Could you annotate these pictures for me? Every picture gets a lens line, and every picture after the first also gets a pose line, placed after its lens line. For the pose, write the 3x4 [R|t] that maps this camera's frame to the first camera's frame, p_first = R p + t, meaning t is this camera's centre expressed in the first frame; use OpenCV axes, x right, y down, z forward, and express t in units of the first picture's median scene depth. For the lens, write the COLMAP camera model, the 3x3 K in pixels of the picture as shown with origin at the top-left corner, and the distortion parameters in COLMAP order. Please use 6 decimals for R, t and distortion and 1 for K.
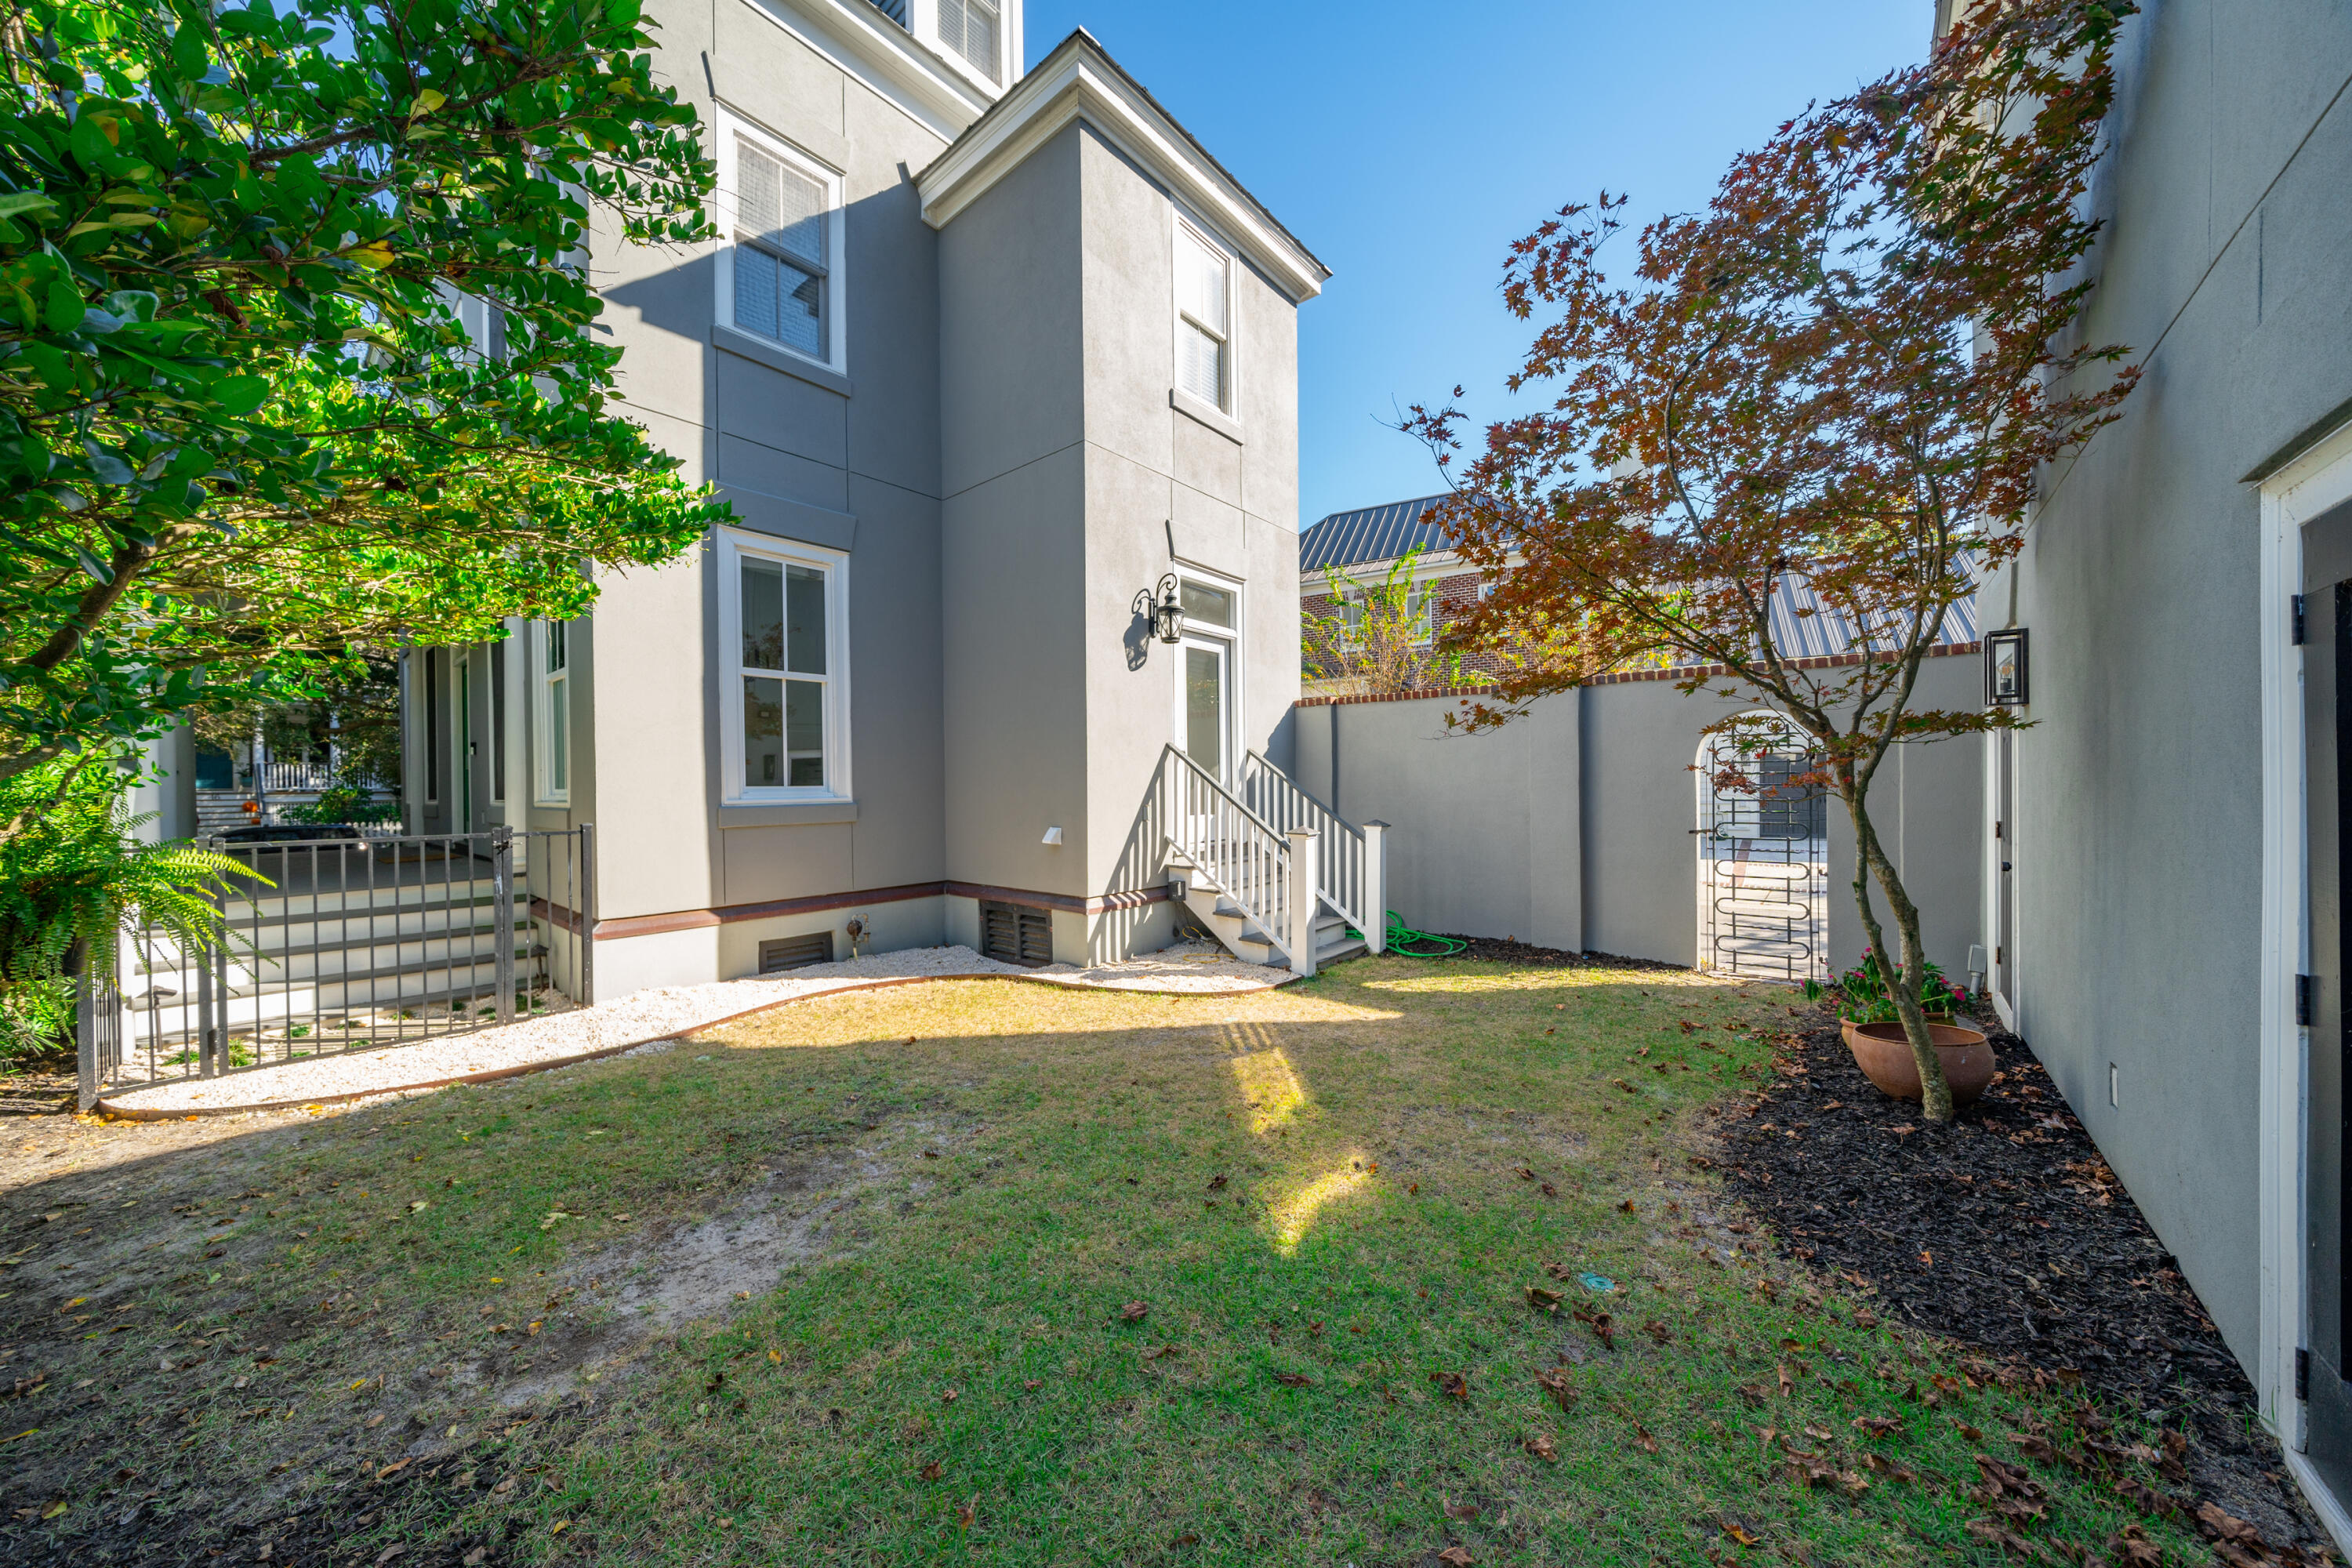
lens RADIAL K [[804.3, 0, 1128.5], [0, 804.3, 802.0], [0, 0, 1]] dist [-0.000850, -0.000092]
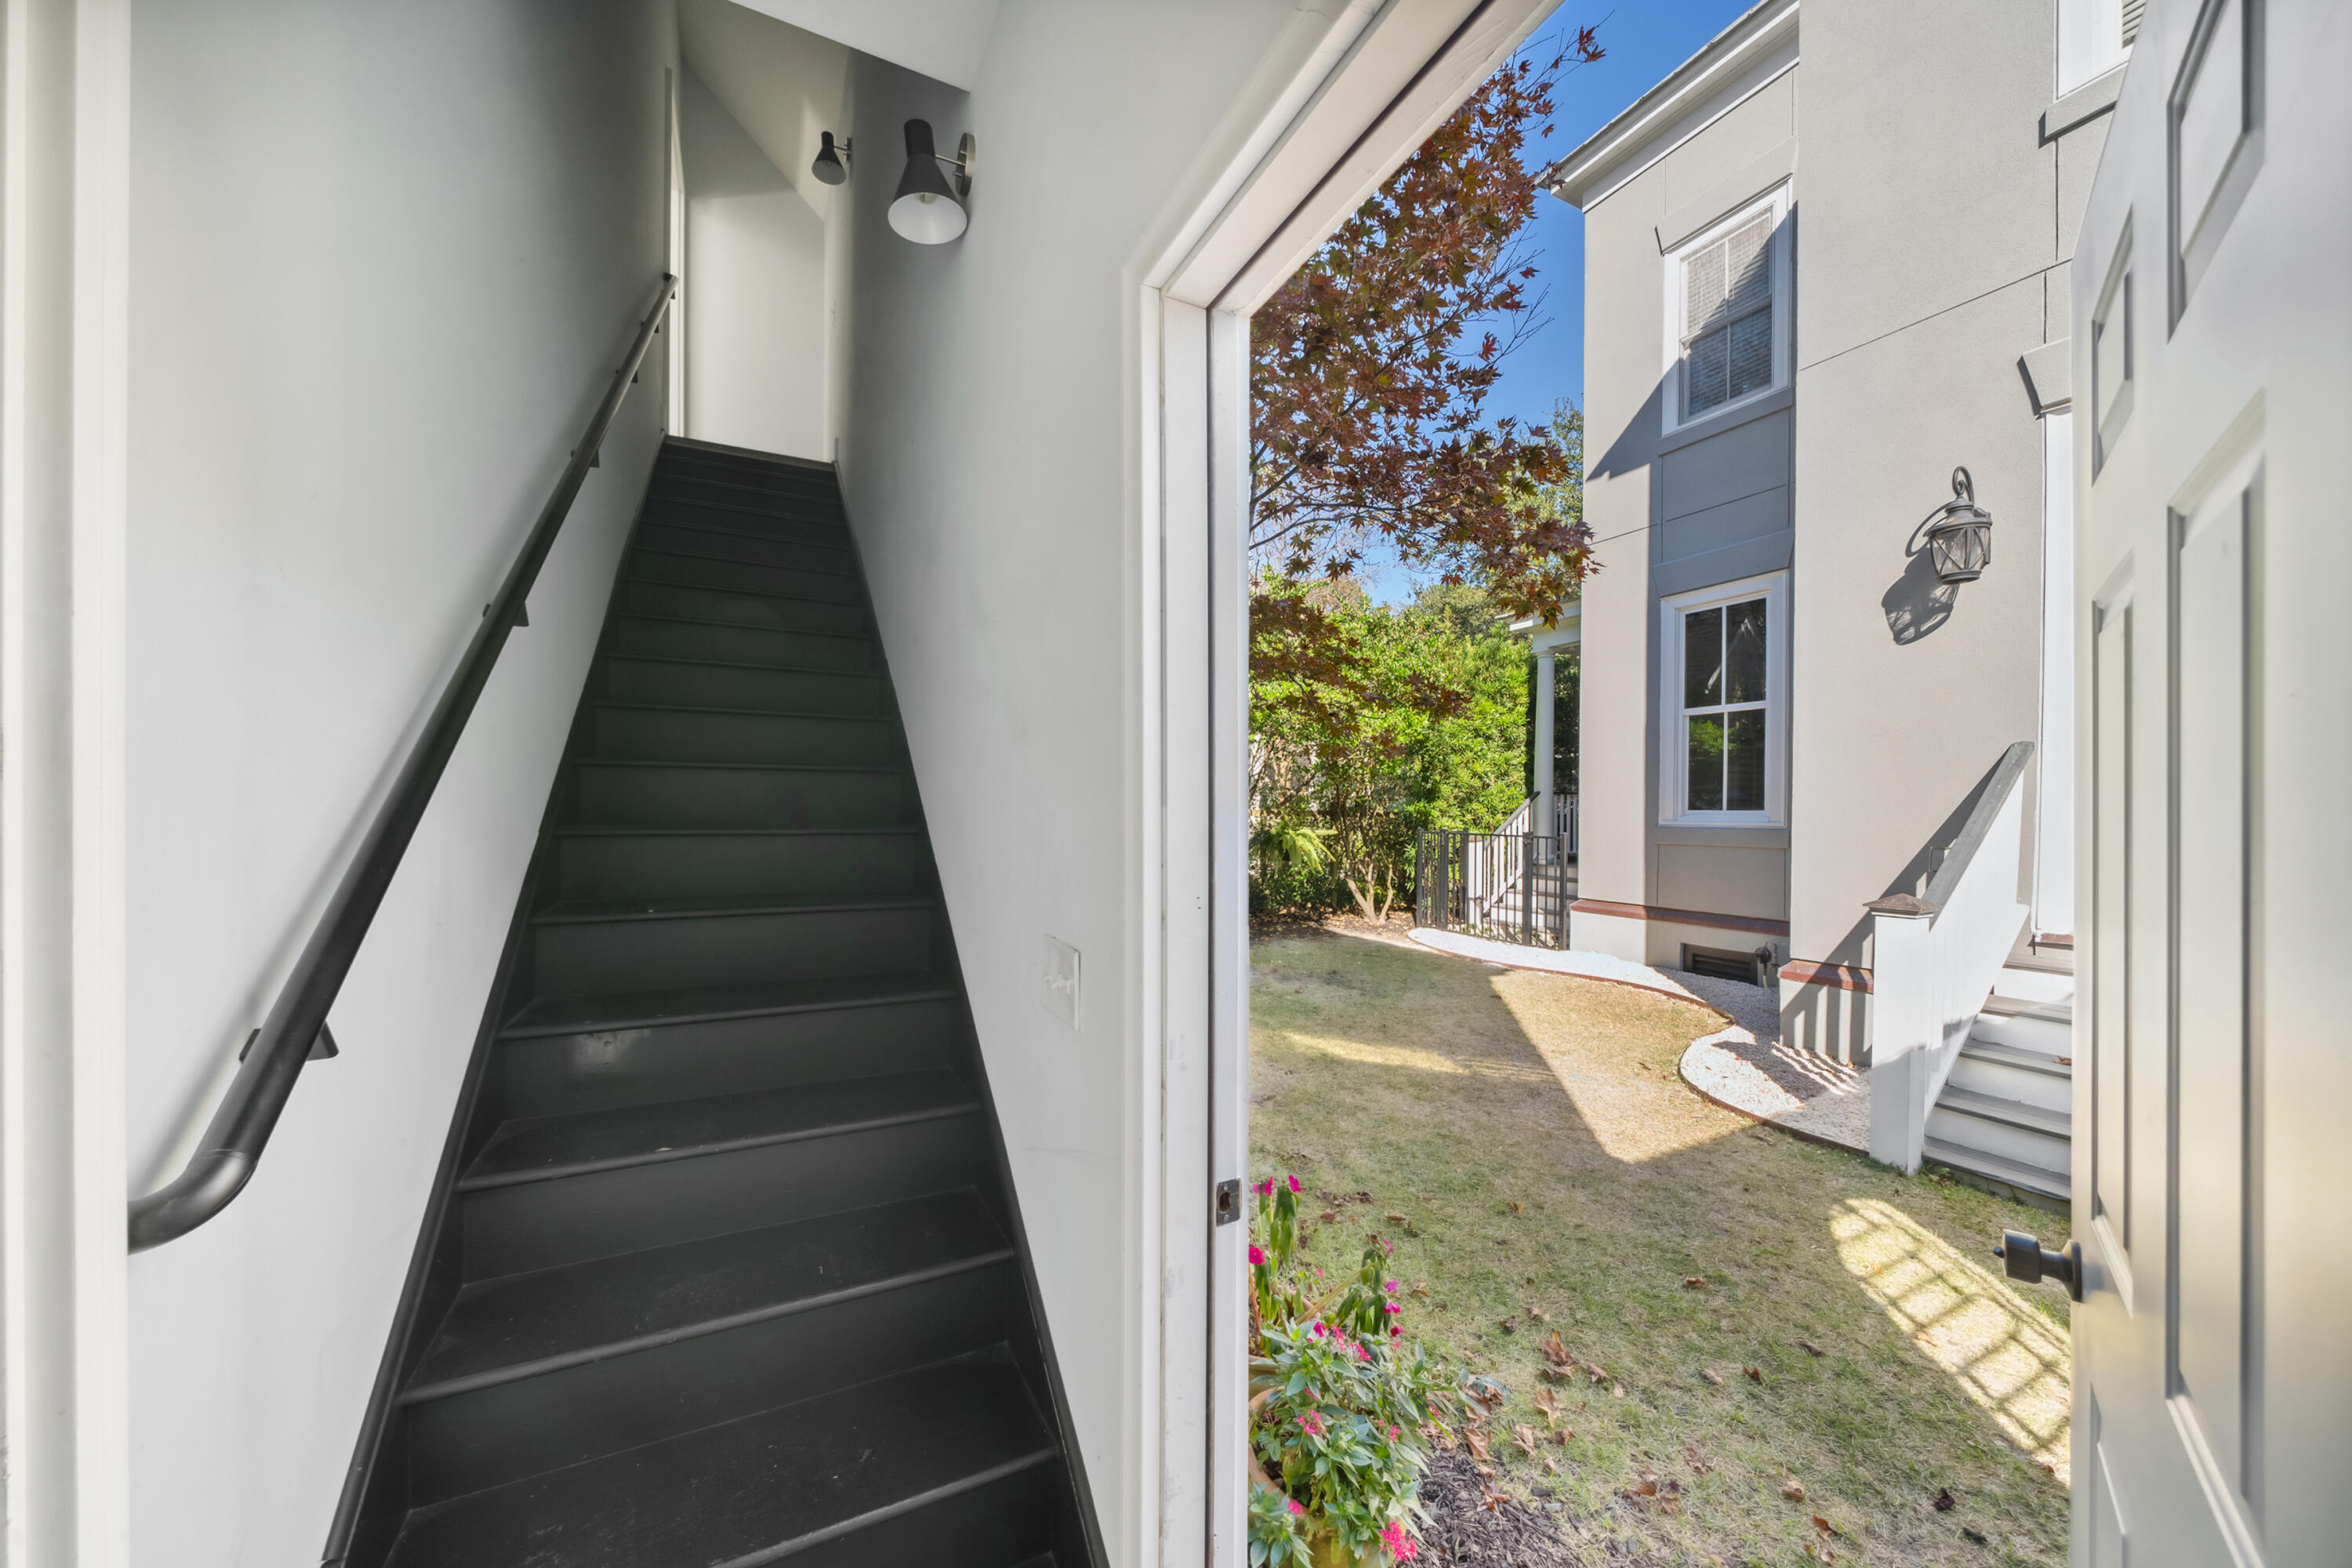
lens RADIAL K [[804.3, 0, 1128.5], [0, 804.3, 802.0], [0, 0, 1]] dist [-0.000850, -0.000092]
pose [[-0.391576, 0.002919, -0.920141, 0.971890], [-0.017417, 0.999792, 0.010583, -0.031456], [0.919981, 0.020170, -0.391444, 0.750482]]
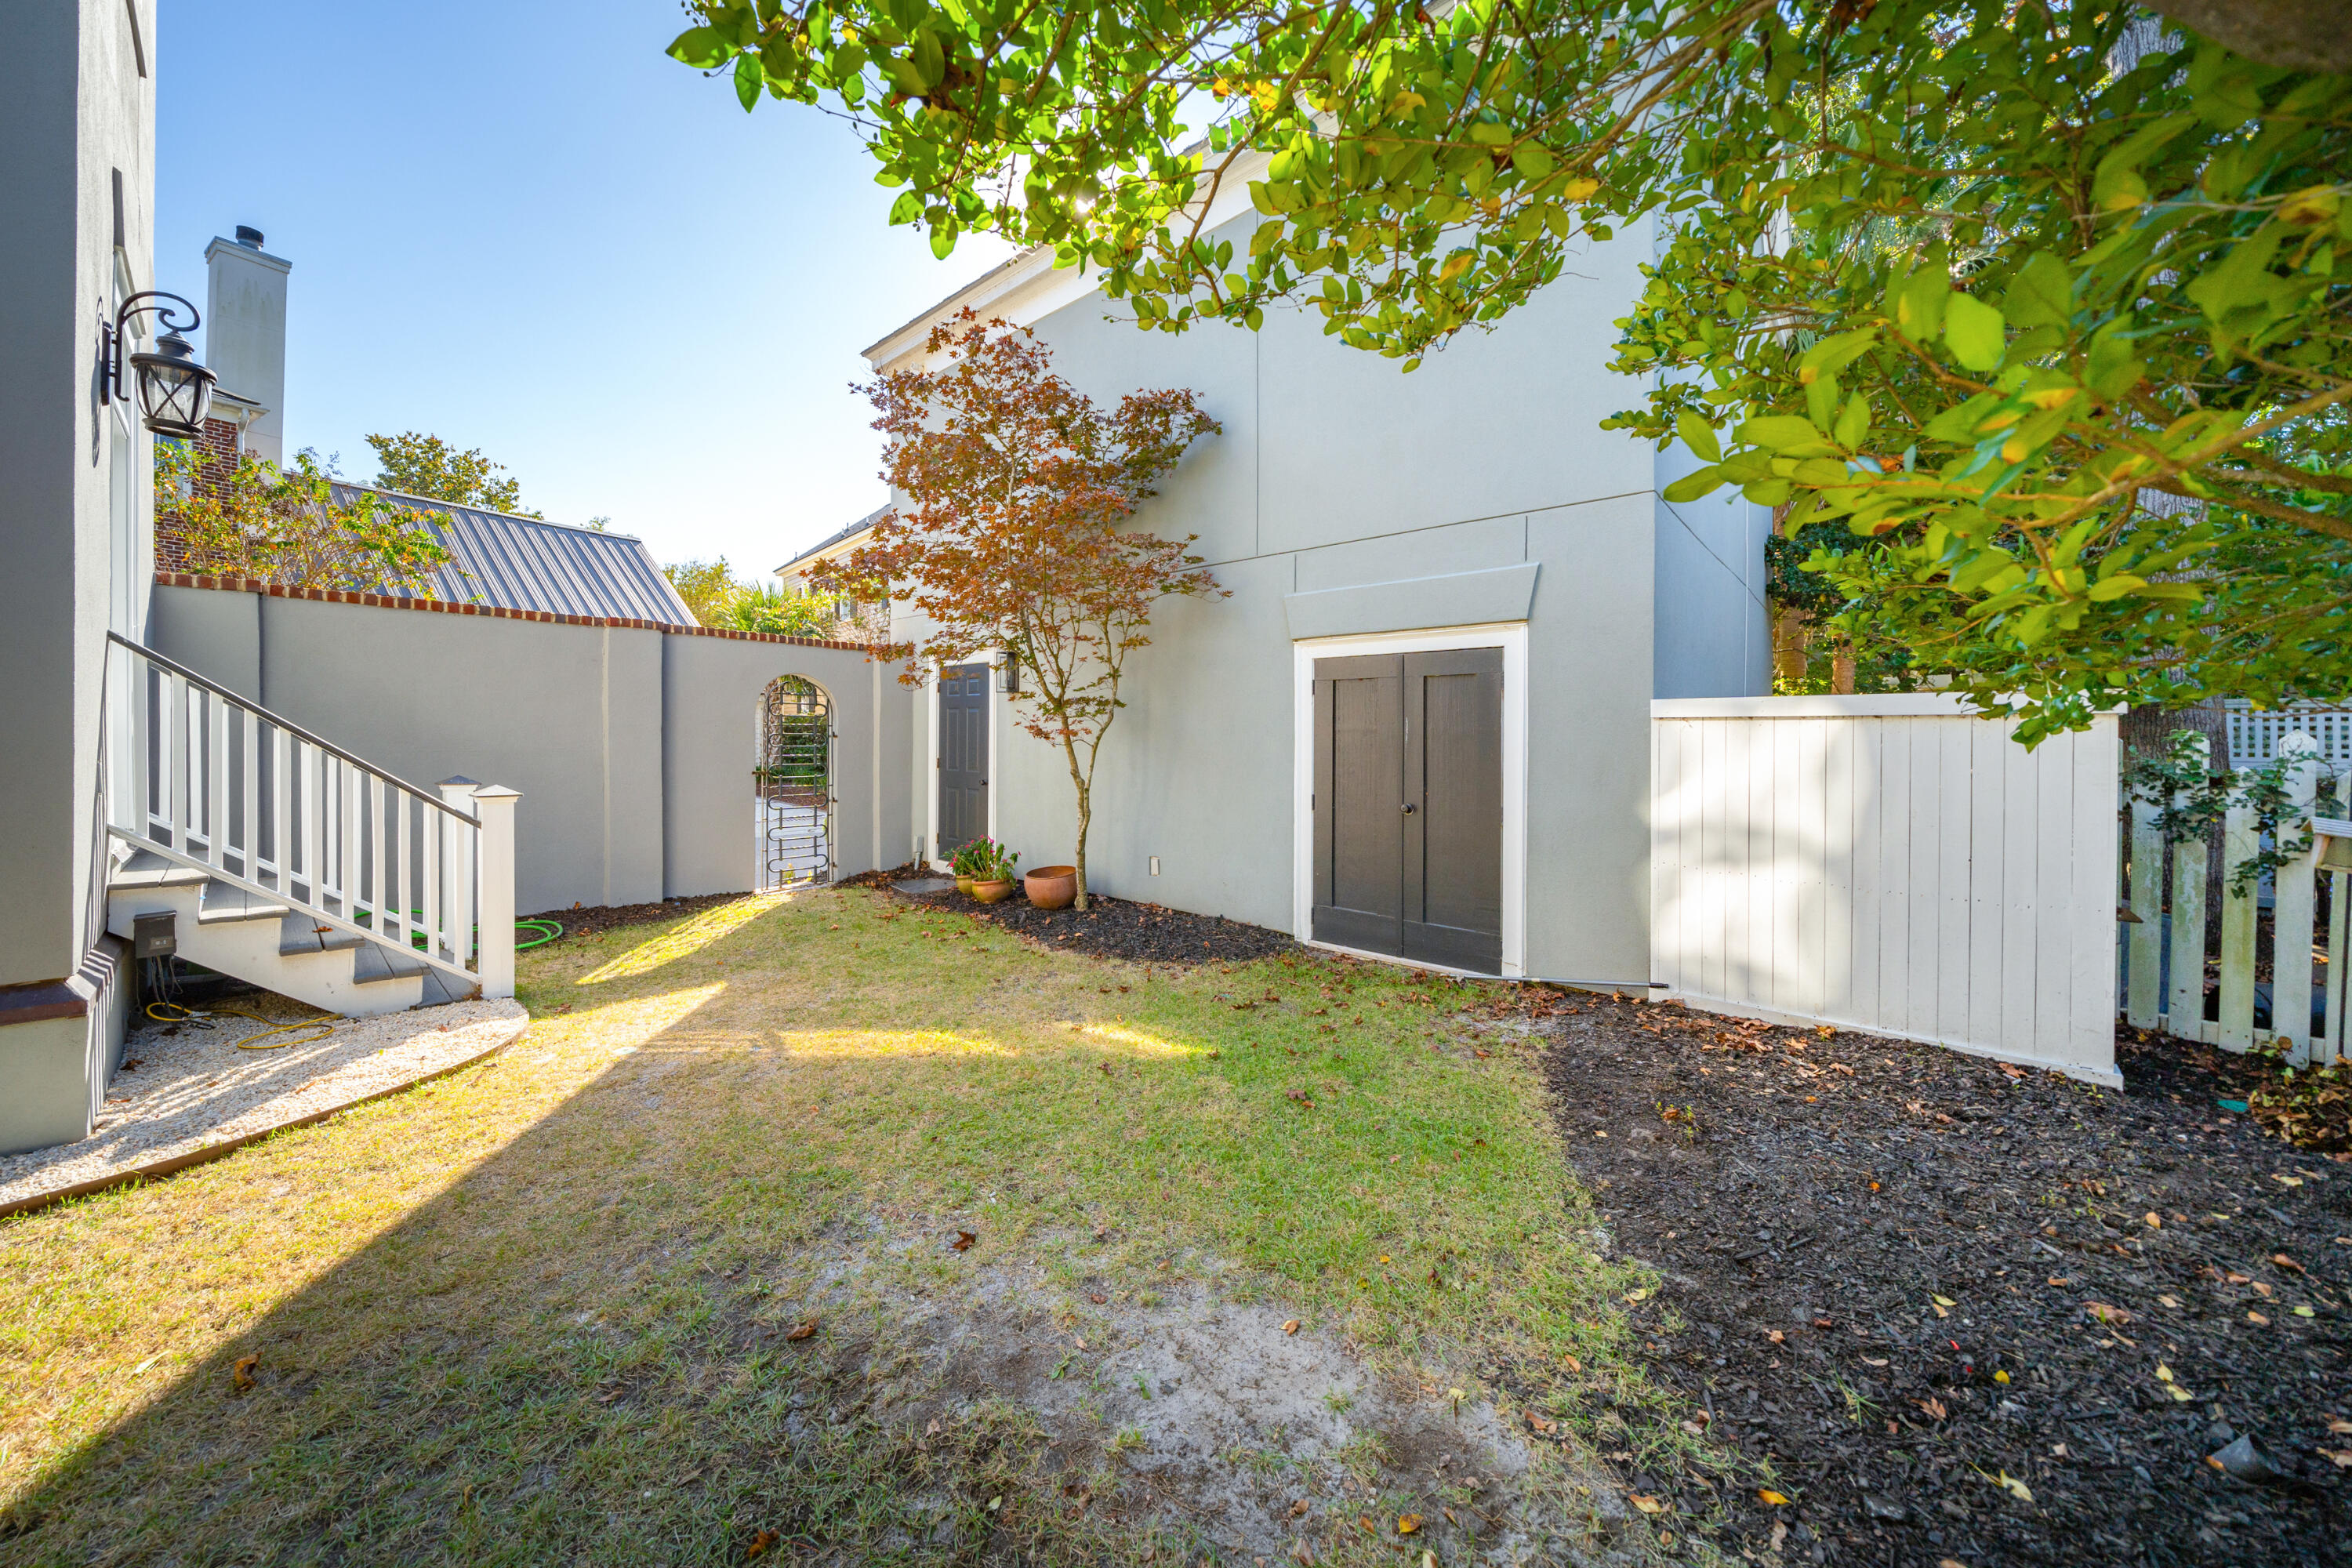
lens RADIAL K [[811.8, 0, 1174.1], [0, 811.8, 739.3], [0, 0, 1]] dist [0.000560, 0.000031]
pose [[-0.007090, 0.003921, 0.999967, -0.521857], [0.009376, 0.999949, -0.003855, -0.000623], [-0.999931, 0.009349, -0.007126, 0.439353]]
